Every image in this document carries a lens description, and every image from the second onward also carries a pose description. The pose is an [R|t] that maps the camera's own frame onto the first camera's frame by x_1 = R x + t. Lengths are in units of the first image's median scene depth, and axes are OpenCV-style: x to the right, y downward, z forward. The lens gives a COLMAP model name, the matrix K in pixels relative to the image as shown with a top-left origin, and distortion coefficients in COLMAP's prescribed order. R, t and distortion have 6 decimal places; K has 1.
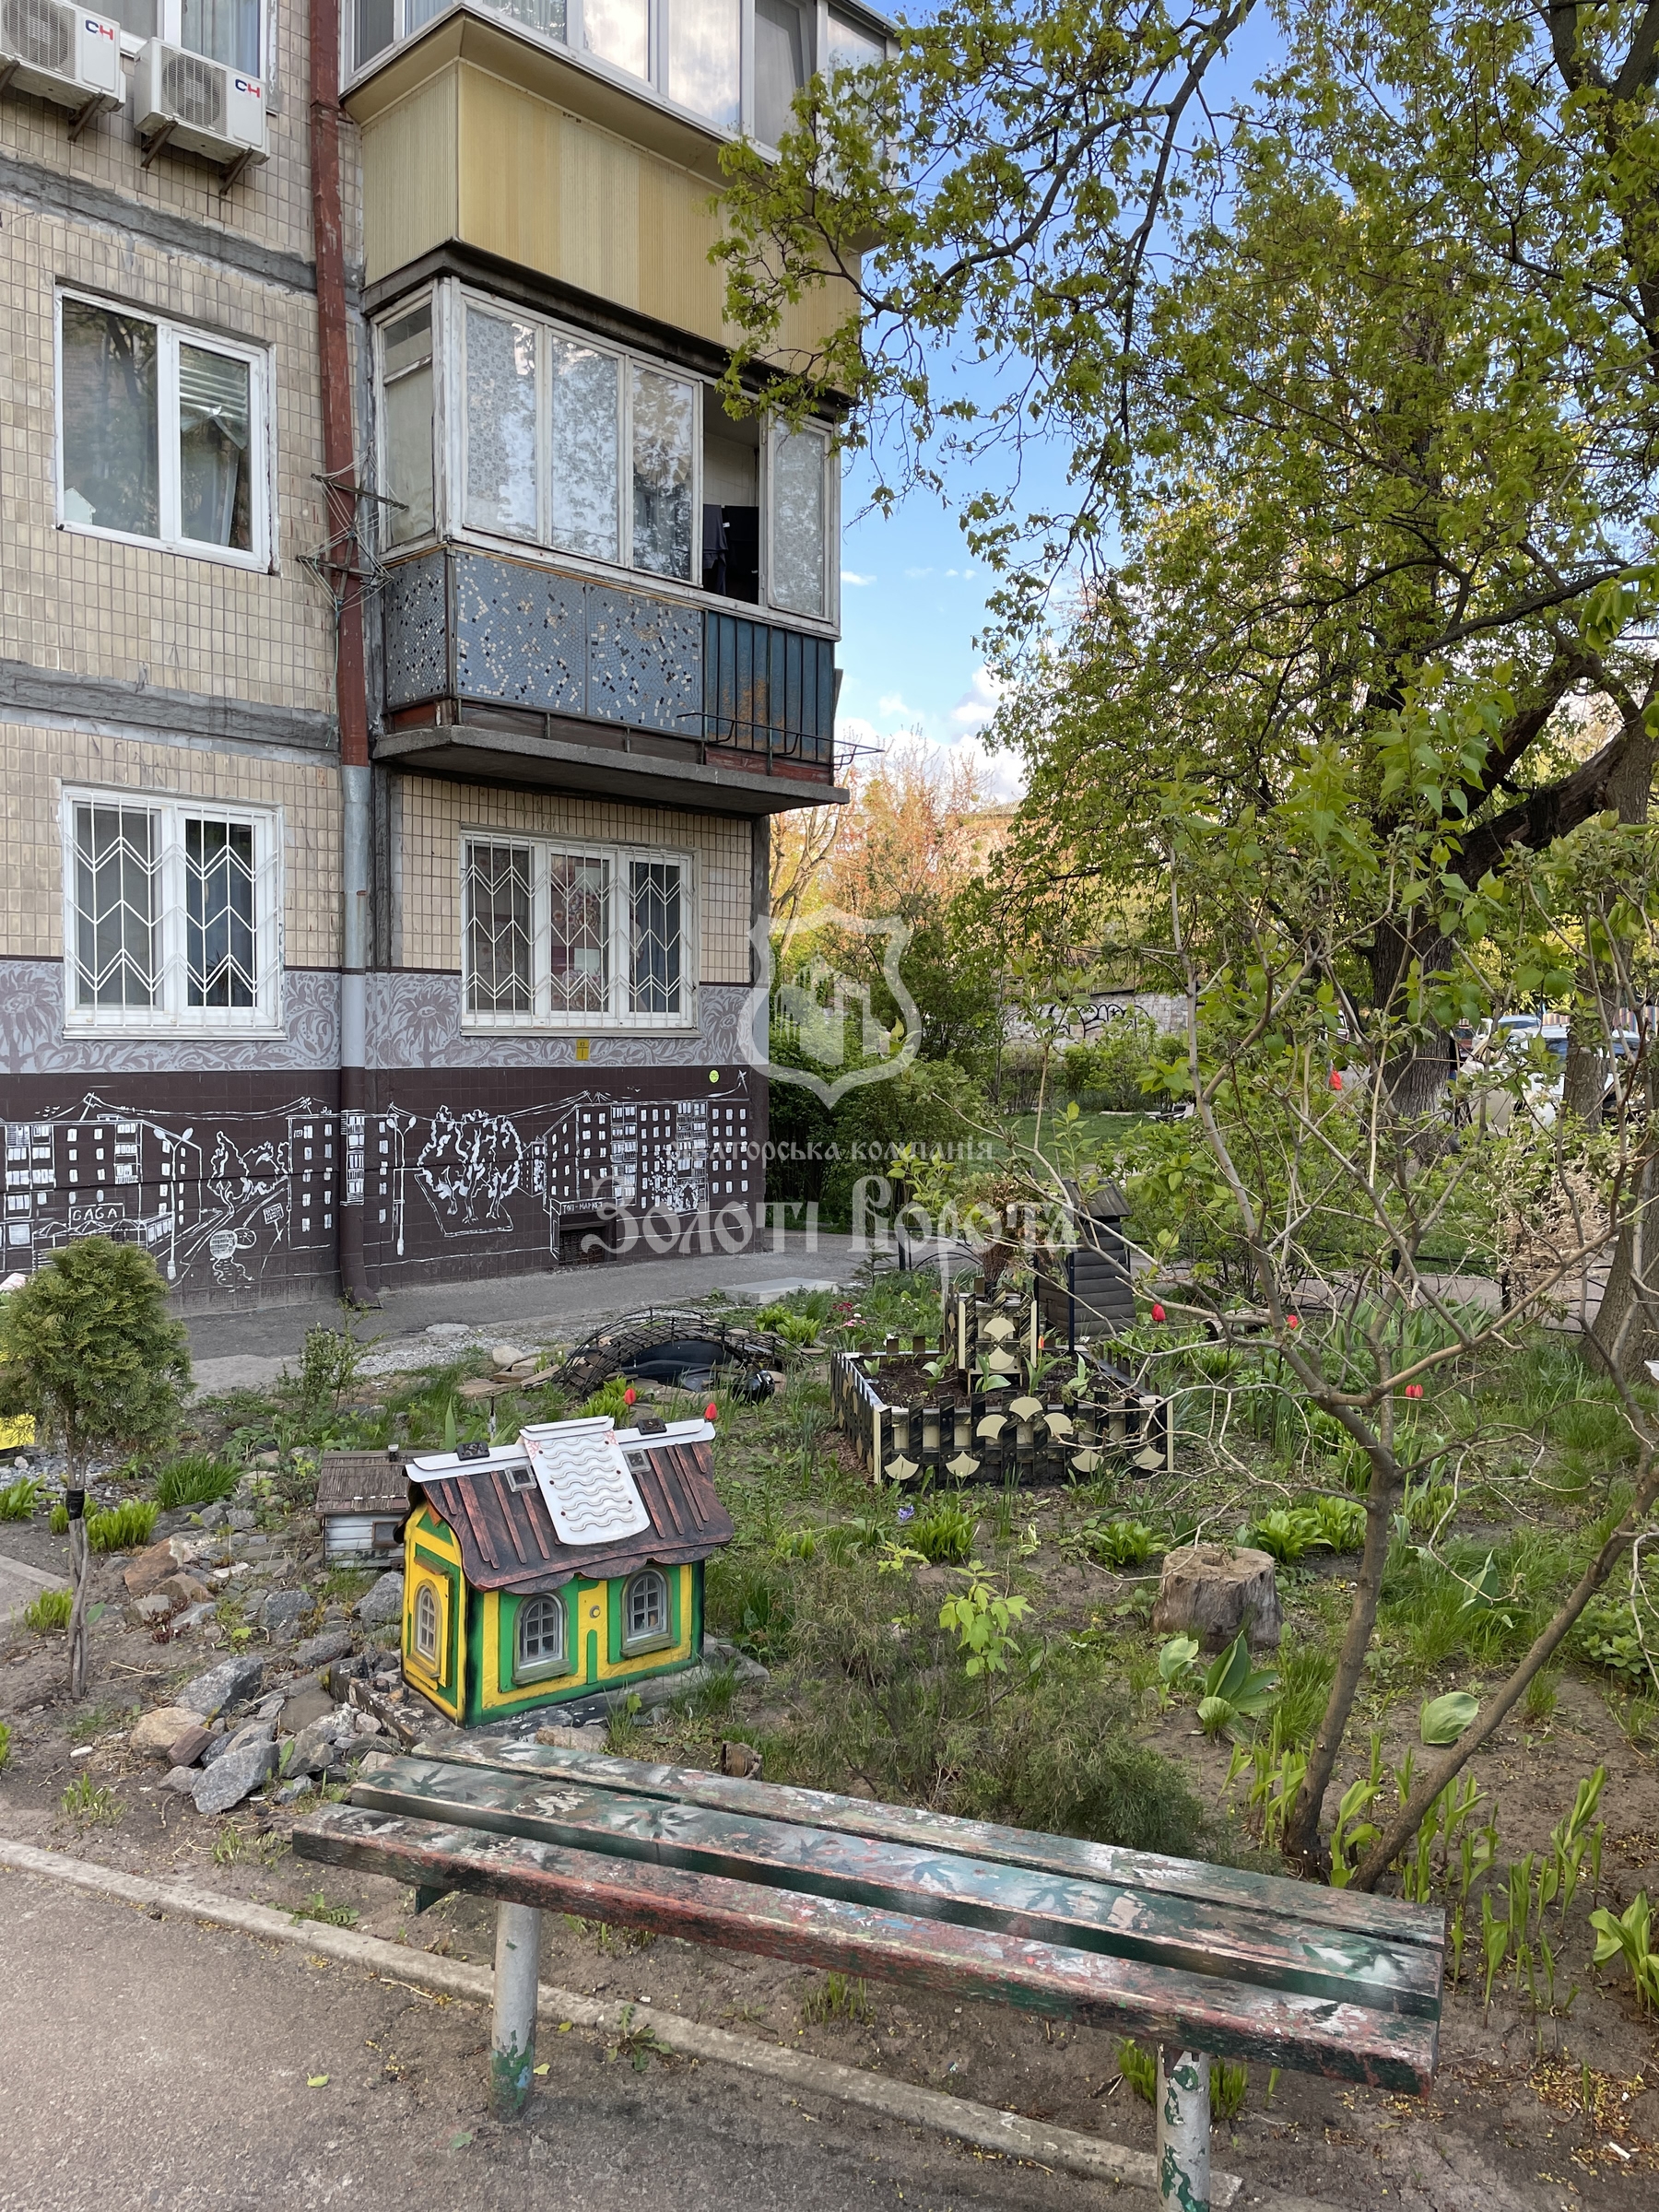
lens RADIAL K [[1679.0, 0, 844.5], [0, 1679.0, 1091.5], [0, 0, 1]] dist [0.079043, -0.067539]
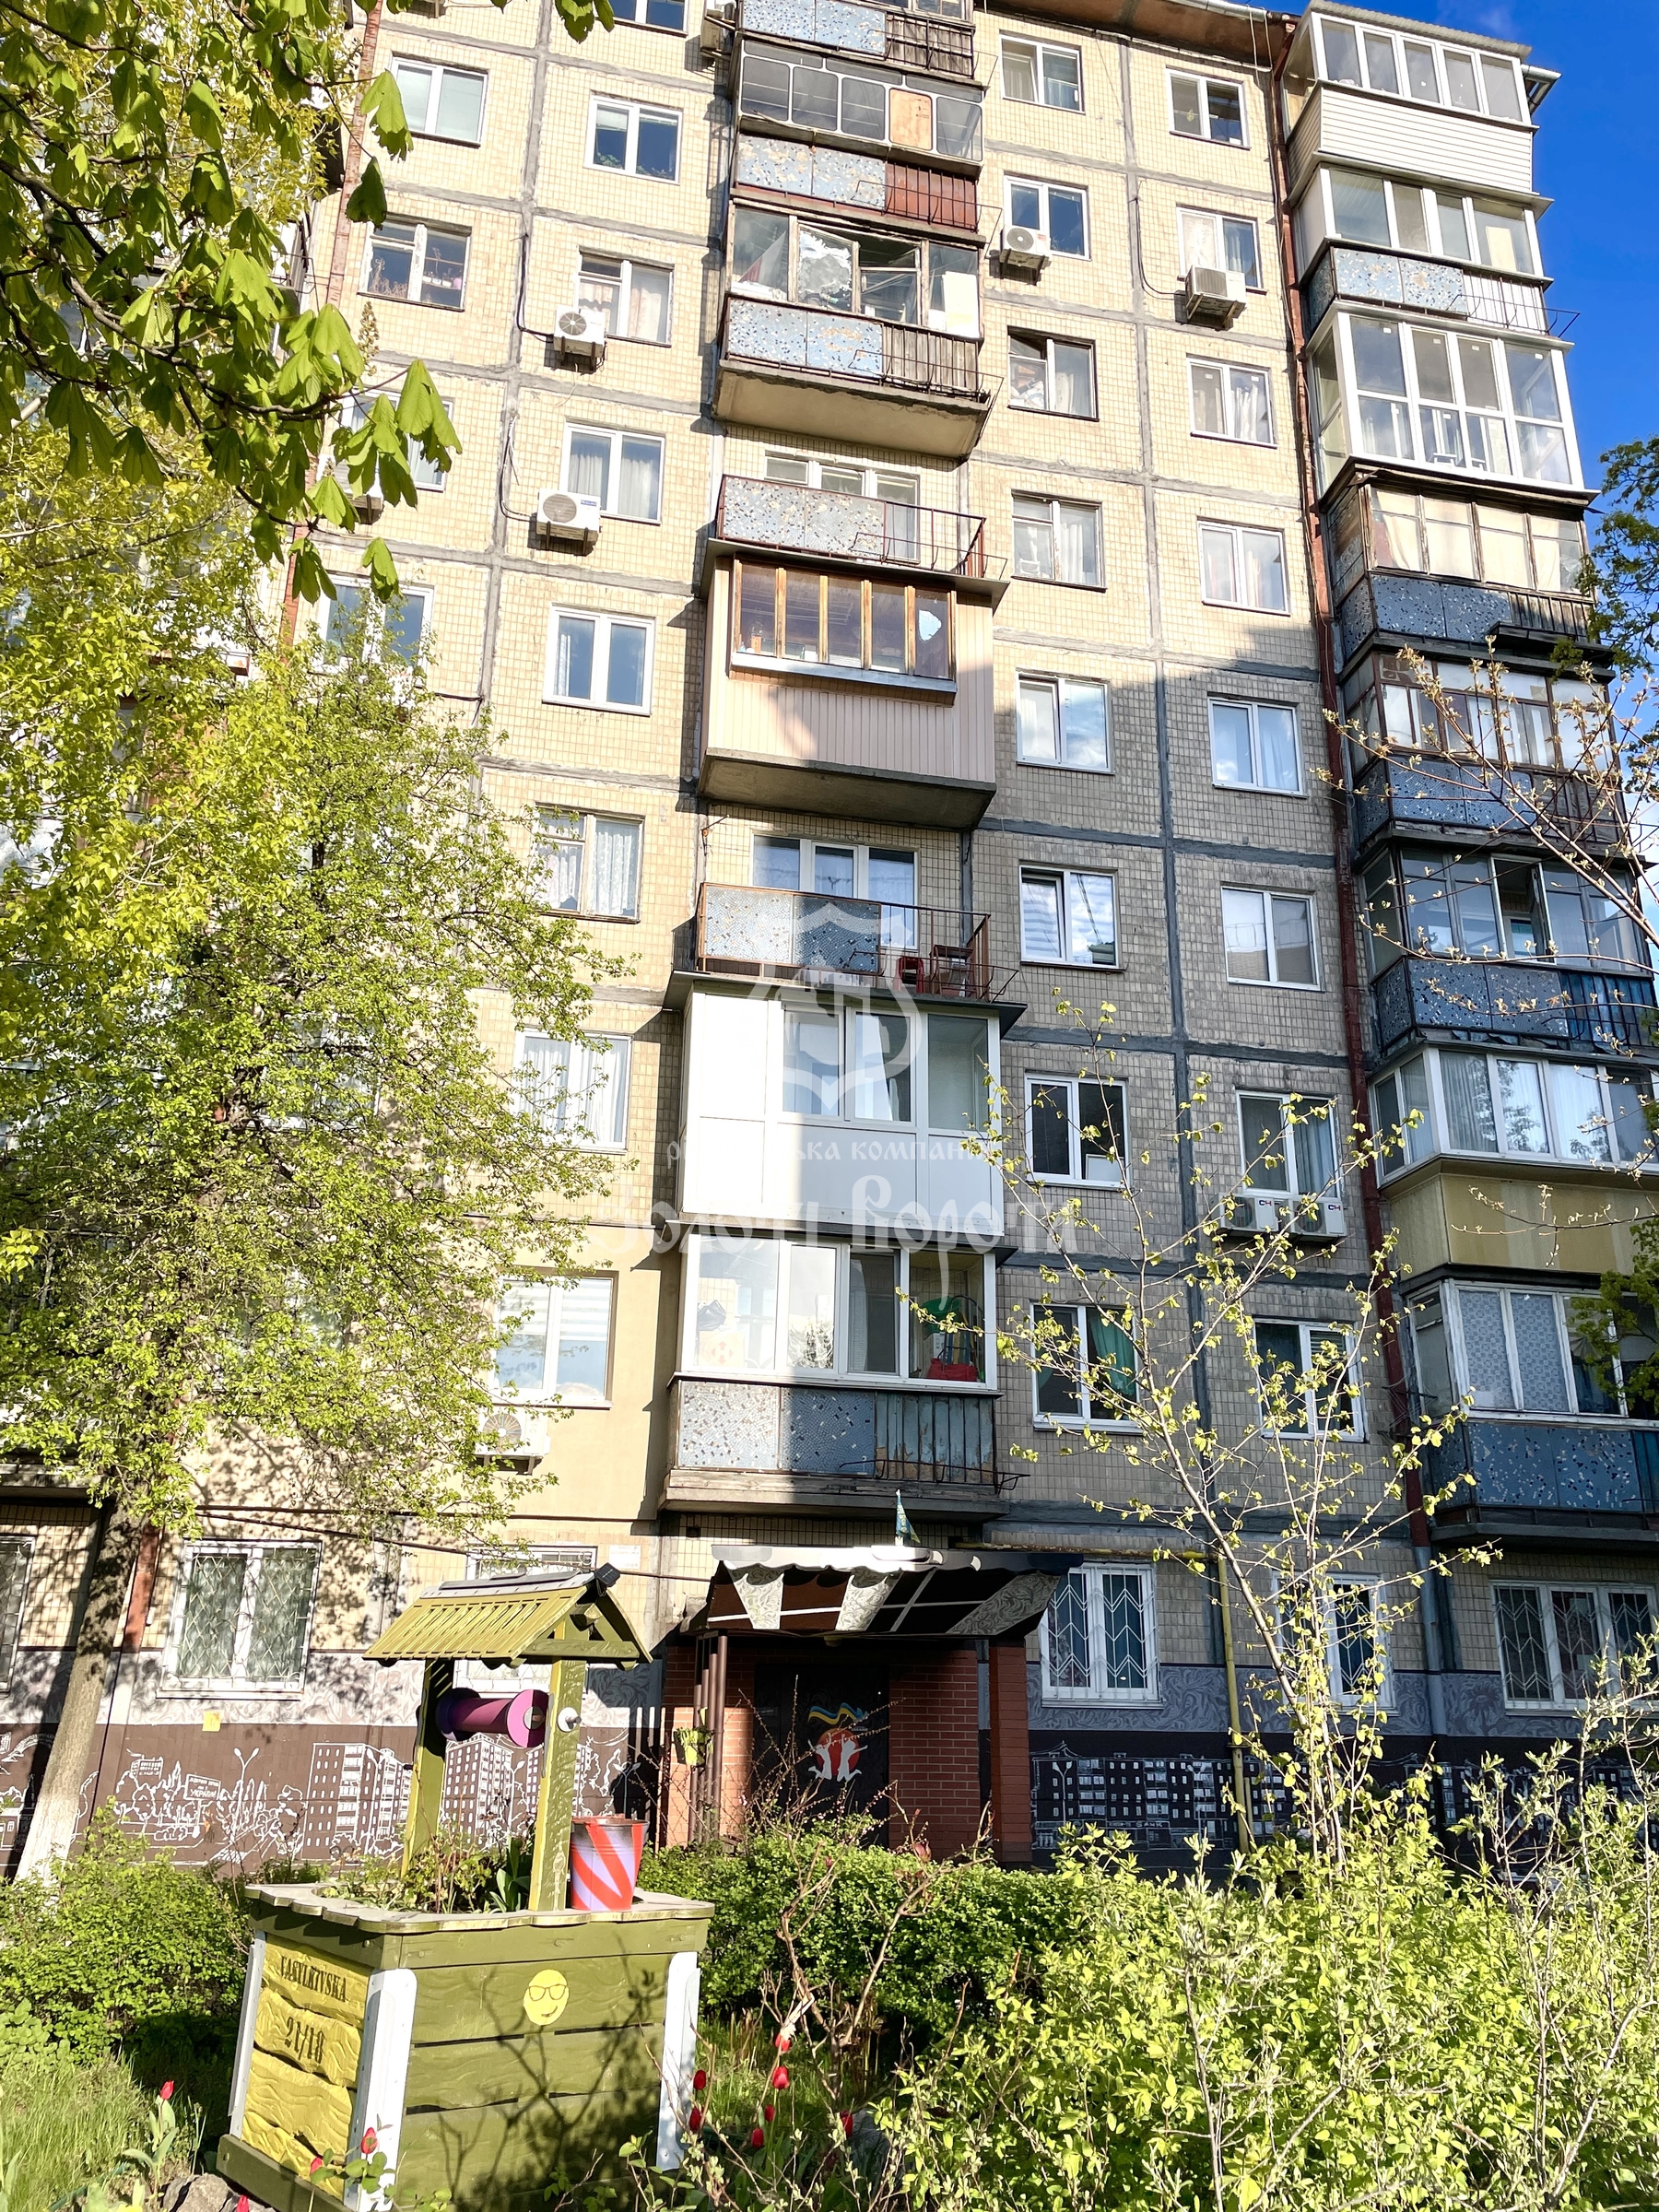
lens RADIAL K [[1679.0, 0, 837.8], [0, 1679.0, 1082.8], [0, 0, 1]] dist [0.079043, -0.067539]
pose [[0.837297, -0.186305, -0.514028, 0.200906], [-0.024319, 0.926533, -0.375427, 0.037730], [0.546208, 0.326844, 0.771252, -0.854657]]
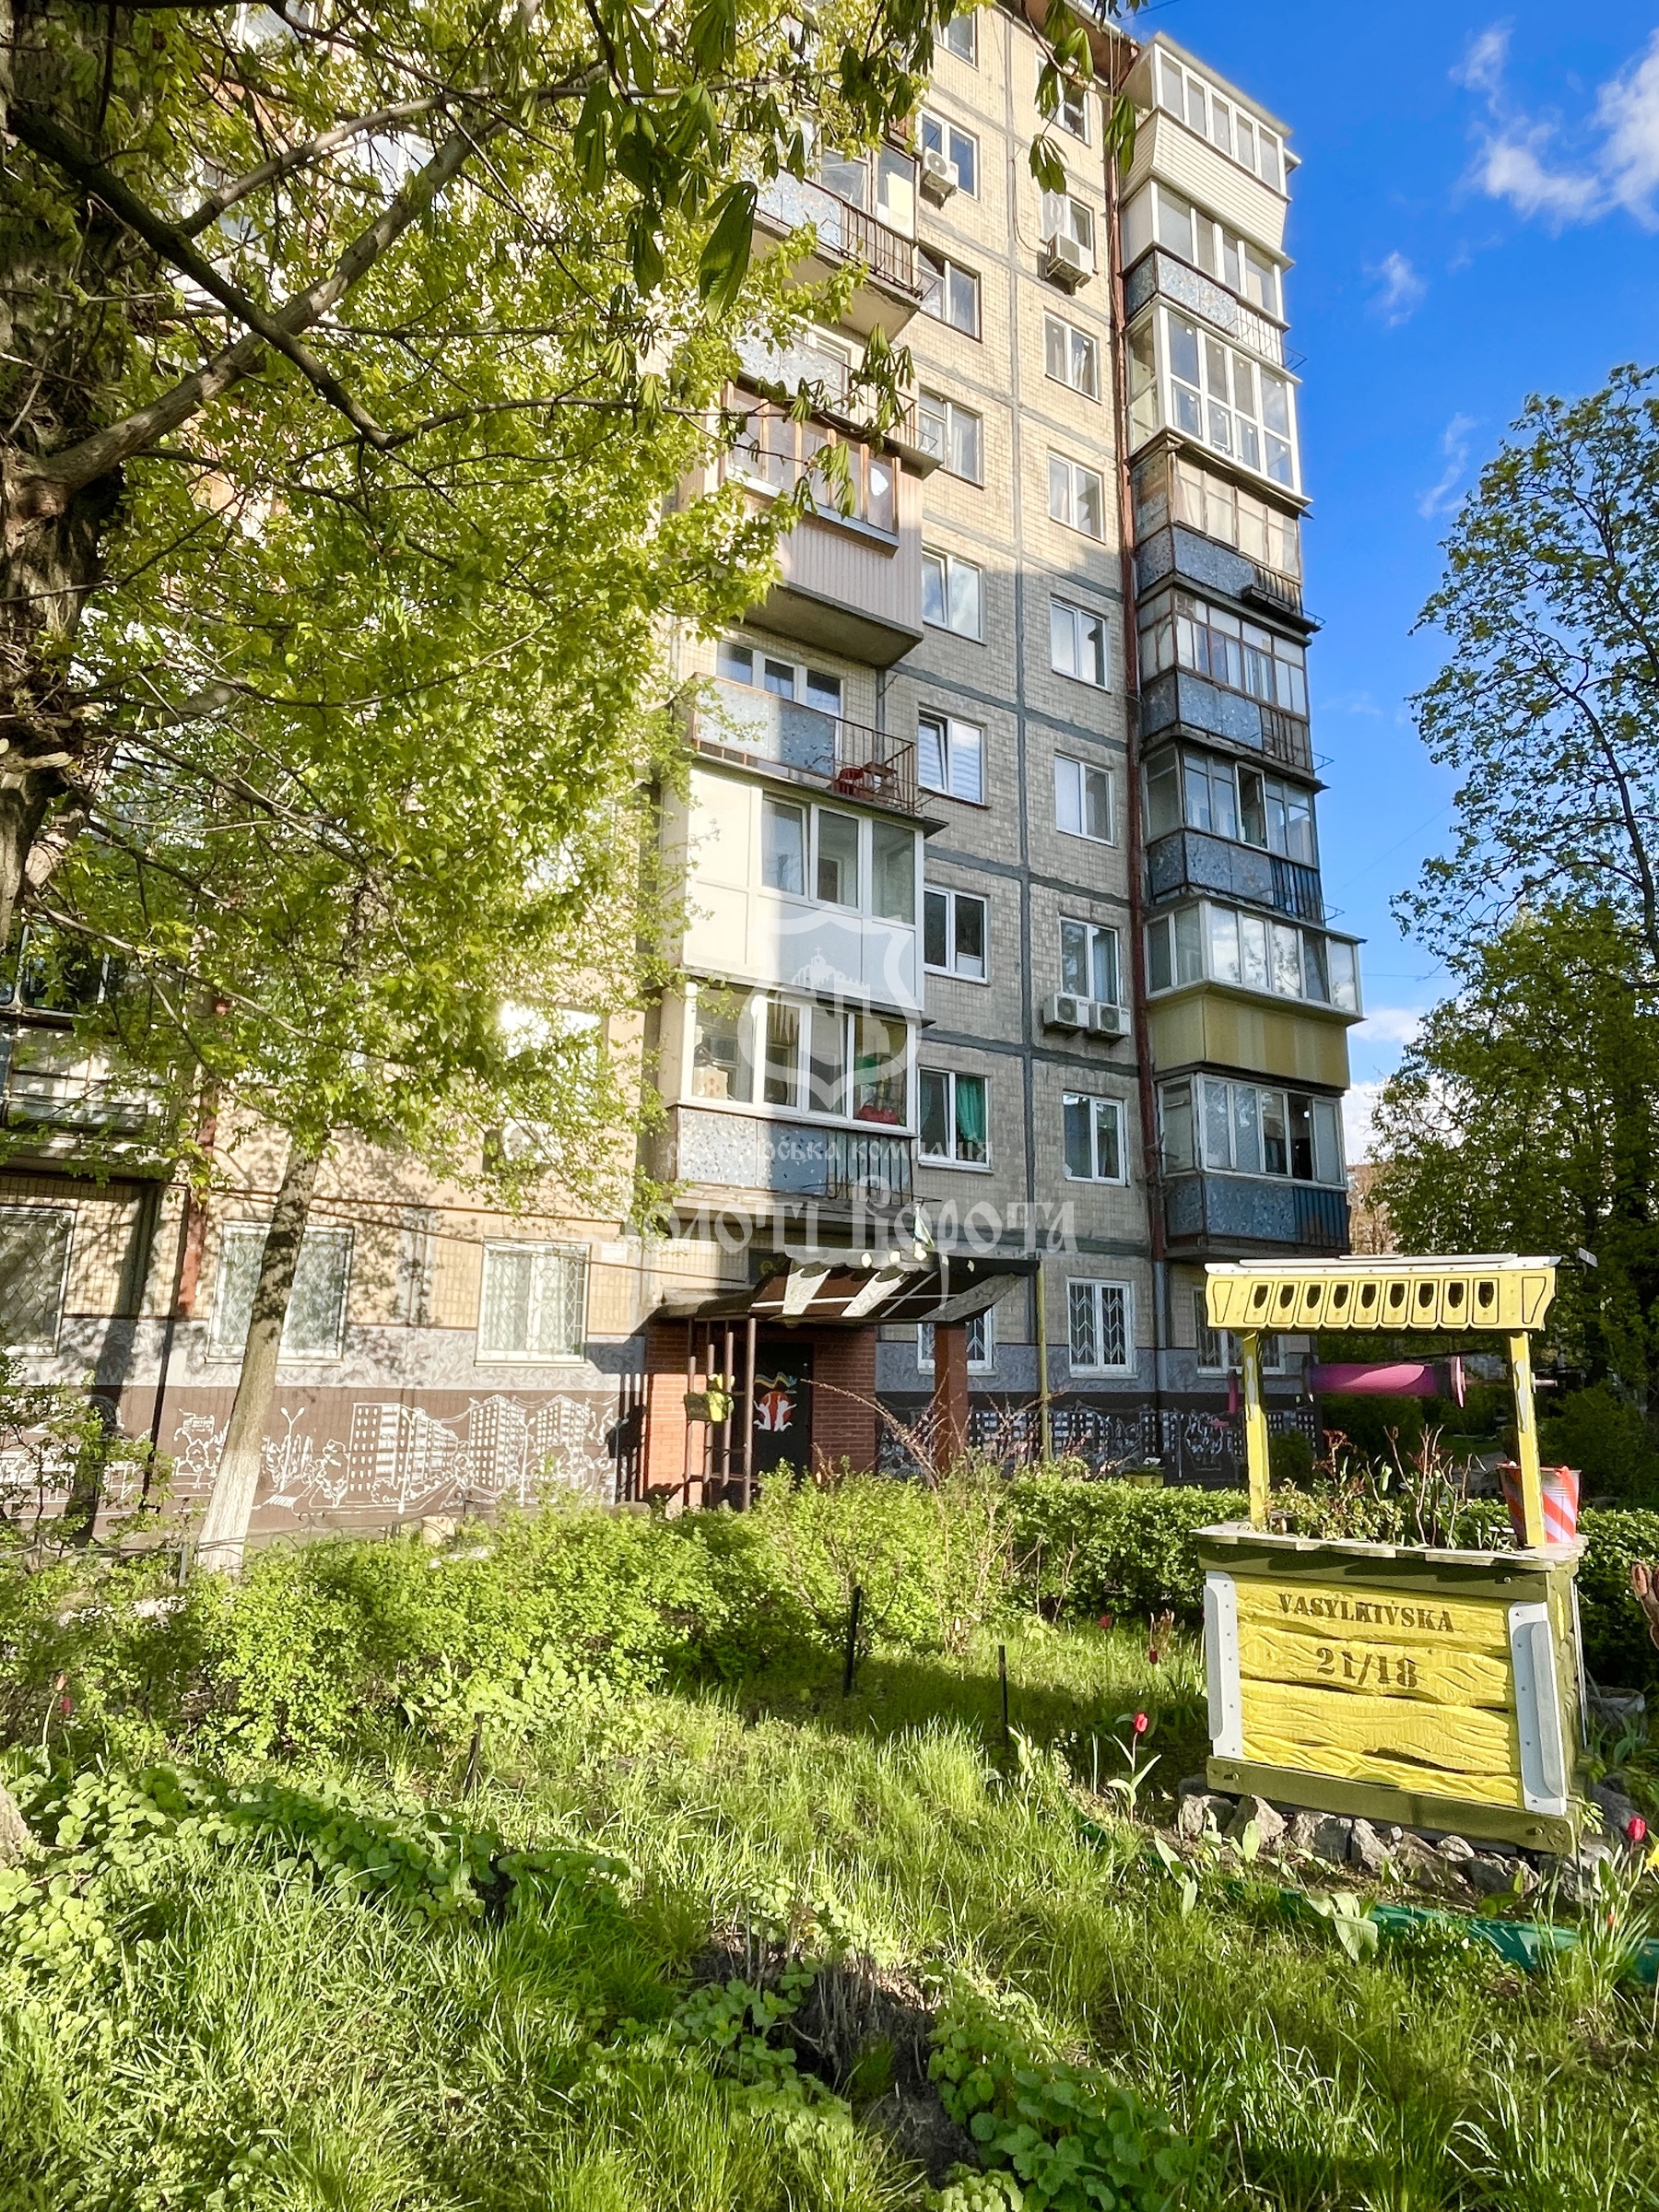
lens RADIAL K [[1293.7, 0, 832.2], [0, 1293.7, 1096.3], [0, 0, 1]] dist [-0.000630, 0.002772]
pose [[0.972817, -0.045642, -0.227031, -0.322177], [-0.012504, 0.968601, -0.248307, 0.041981], [0.231235, 0.244396, 0.941701, -0.912889]]
